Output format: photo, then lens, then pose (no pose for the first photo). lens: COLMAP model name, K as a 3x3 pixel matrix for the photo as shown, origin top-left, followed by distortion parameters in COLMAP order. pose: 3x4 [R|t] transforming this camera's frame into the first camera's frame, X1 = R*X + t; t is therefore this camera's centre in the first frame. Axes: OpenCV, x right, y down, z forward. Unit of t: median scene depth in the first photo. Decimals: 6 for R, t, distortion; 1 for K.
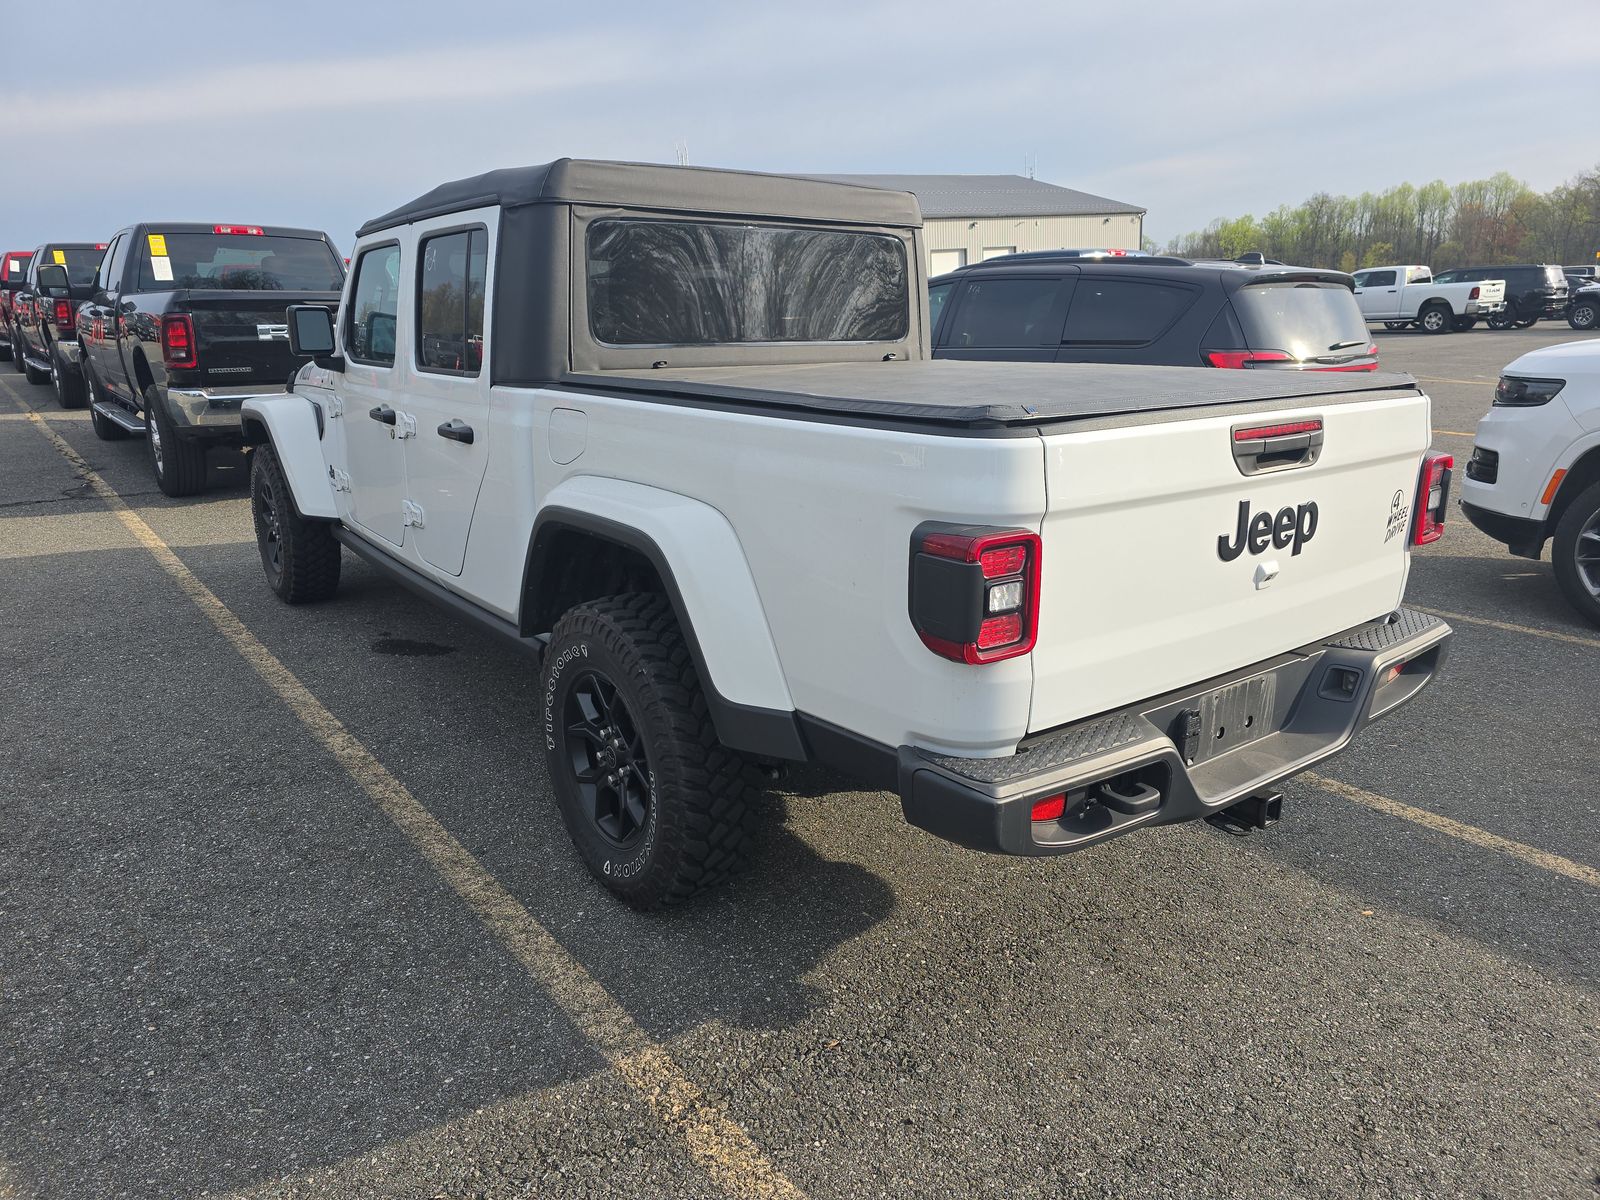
lens RADIAL K [[1071.1, 0, 786.8], [0, 1071.1, 596.3], [0, 0, 1]] dist [0.054821, -0.044841]
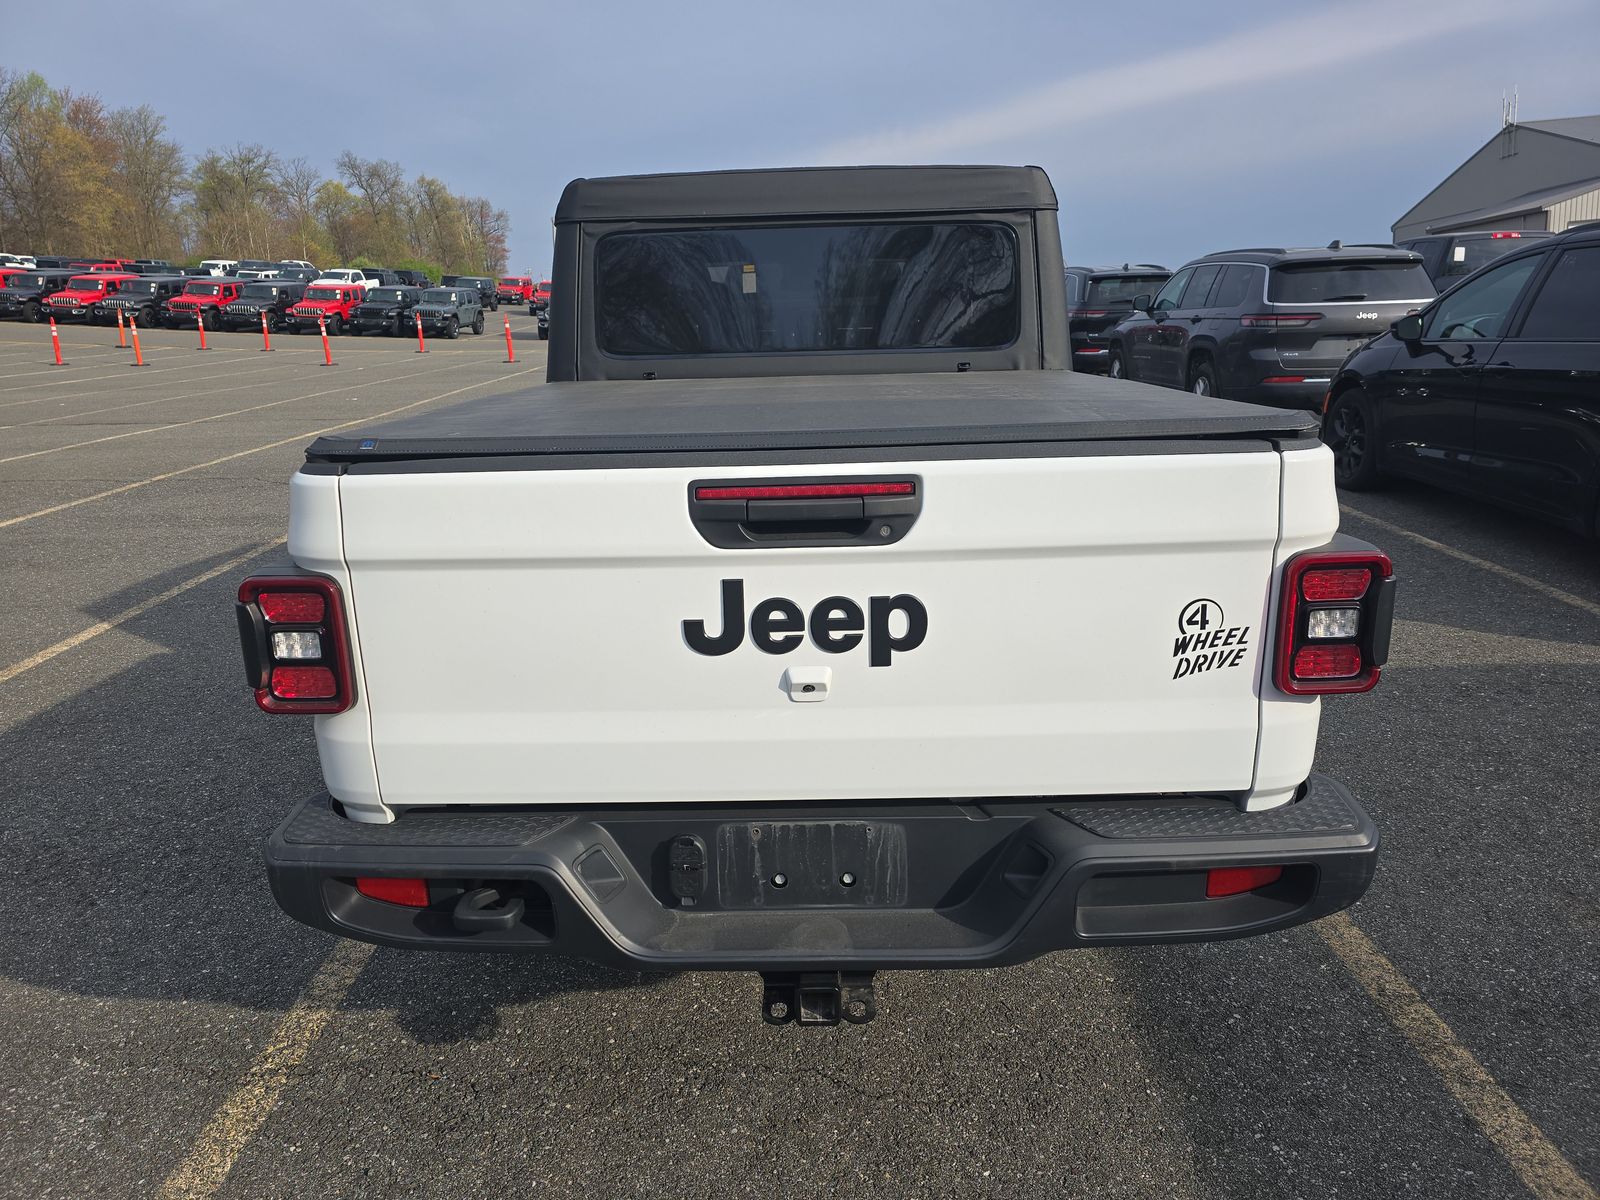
lens RADIAL K [[1071.1, 0, 786.8], [0, 1071.1, 596.3], [0, 0, 1]] dist [0.054821, -0.044841]
pose [[0.783918, 0.135738, -0.605845, 0.833269], [-0.130897, 0.990008, 0.052438, -0.110872], [0.606909, 0.038196, 0.793853, 0.394419]]
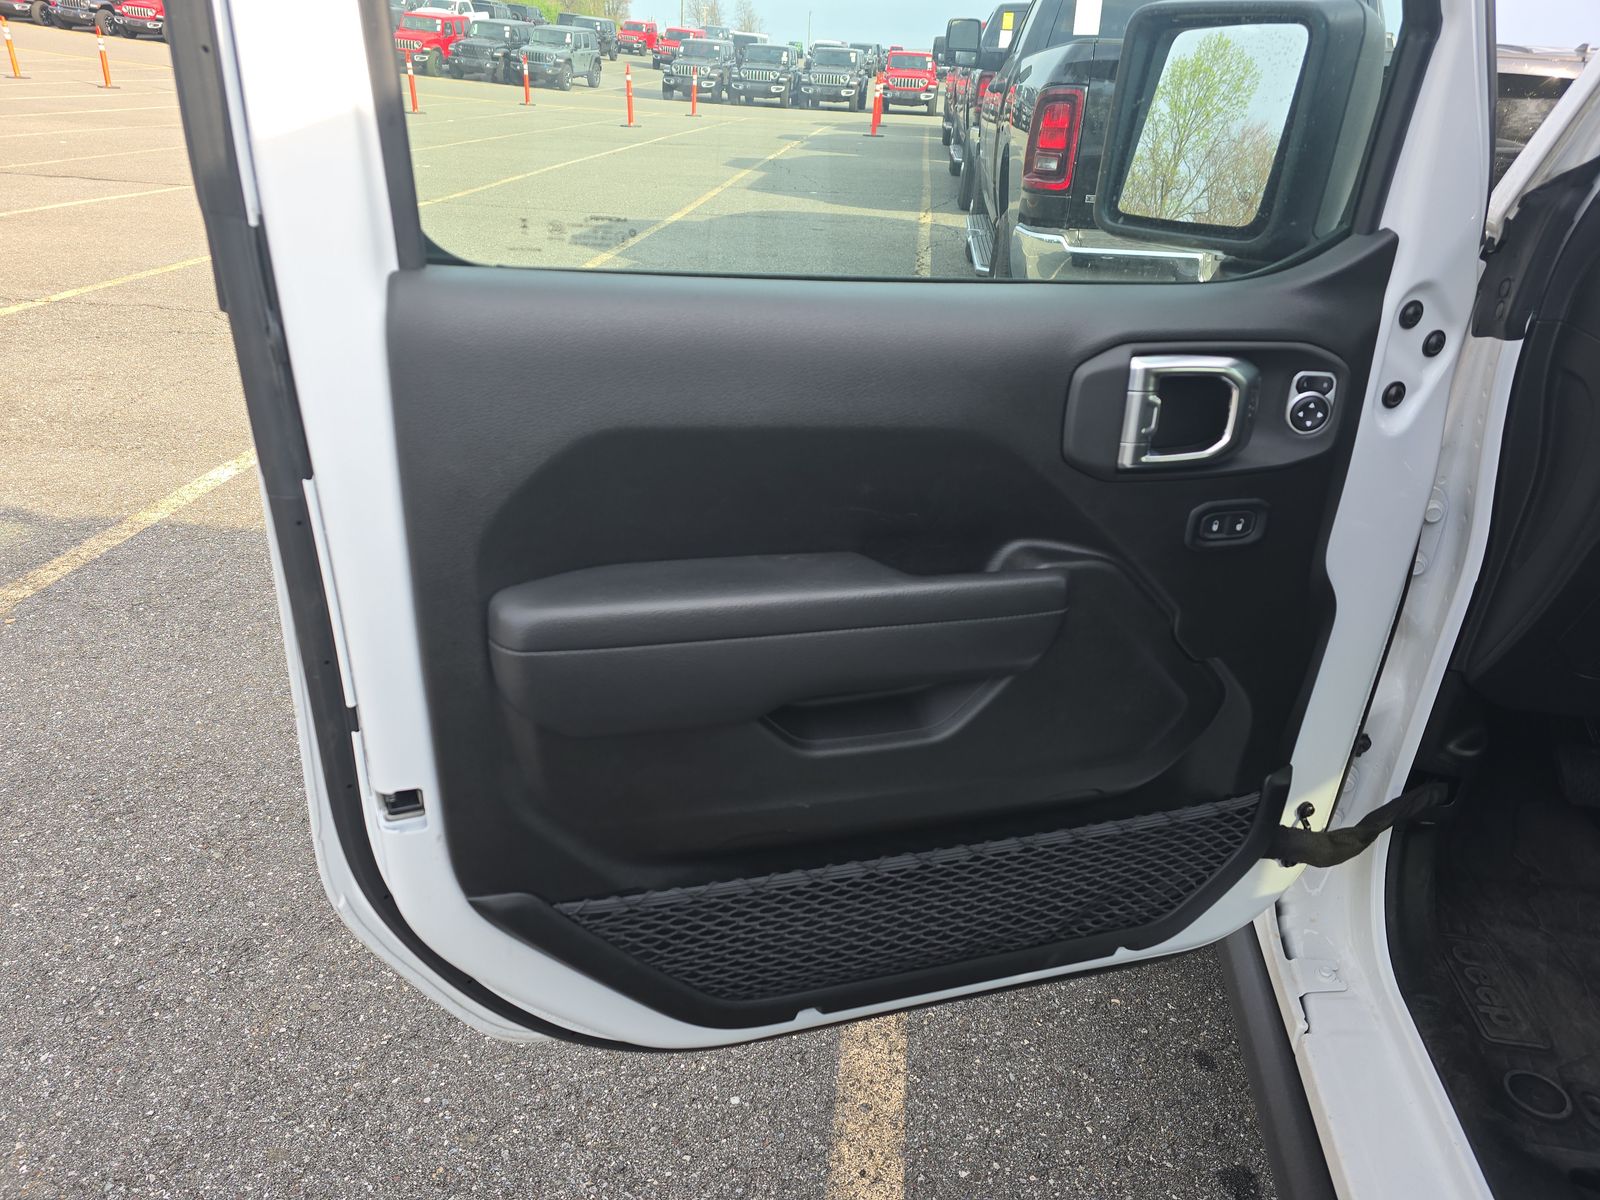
lens RADIAL K [[1075.4, 0, 769.2], [0, 1075.4, 597.6], [0, 0, 1]] dist [0.057286, -0.037665]
pose [[0.698634, 0.329938, -0.634863, -0.711031], [-0.219140, 0.943357, 0.249110, -0.372365], [0.681093, -0.034912, 0.731364, 1.501386]]
